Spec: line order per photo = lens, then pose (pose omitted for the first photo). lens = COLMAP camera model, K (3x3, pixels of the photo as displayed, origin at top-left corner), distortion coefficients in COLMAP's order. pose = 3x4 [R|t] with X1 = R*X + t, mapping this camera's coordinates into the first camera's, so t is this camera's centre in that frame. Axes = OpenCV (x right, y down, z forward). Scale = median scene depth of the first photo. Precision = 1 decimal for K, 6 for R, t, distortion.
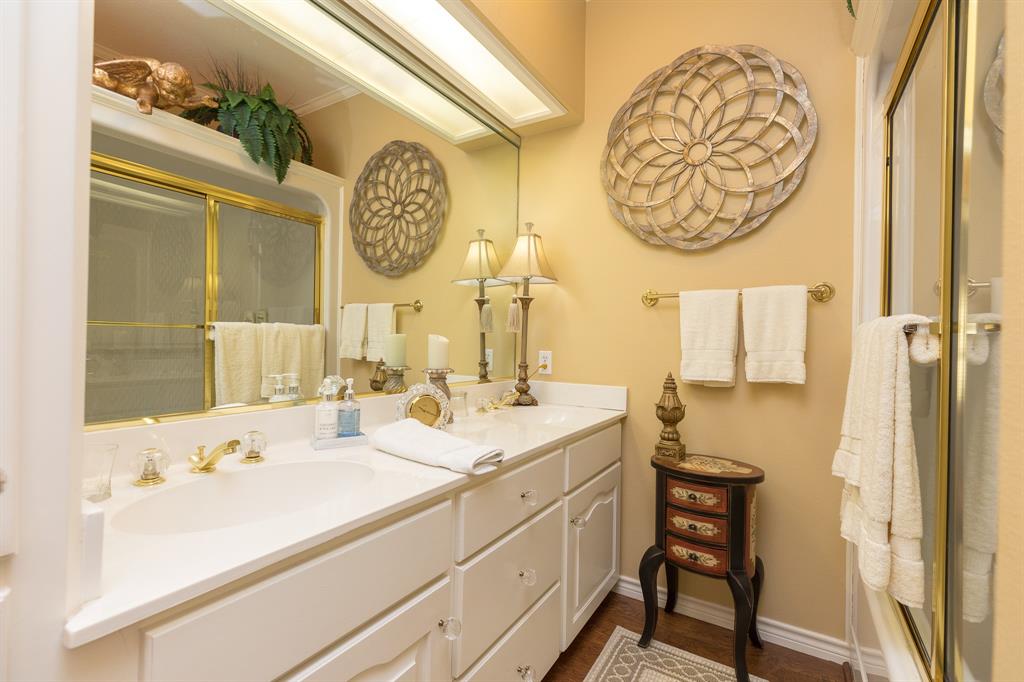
lens RADIAL K [[456.4, 0, 511.0], [0, 456.4, 338.7], [0, 0, 1]] dist [-0.000037, 0.000871]
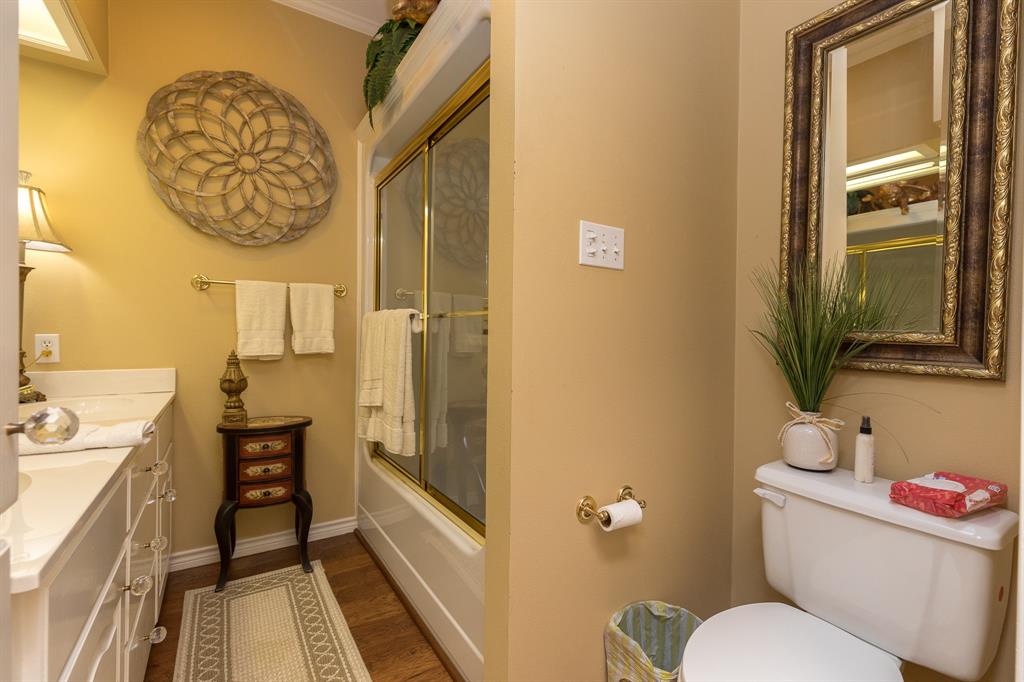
lens RADIAL K [[456.4, 0, 510.4], [0, 456.4, 340.9], [0, 0, 1]] dist [-0.000037, 0.000871]
pose [[0.428266, -0.021027, 0.903408, -0.385073], [-0.003903, 0.999677, 0.025118, 0.019247], [-0.903645, -0.014283, 0.428045, -0.123098]]
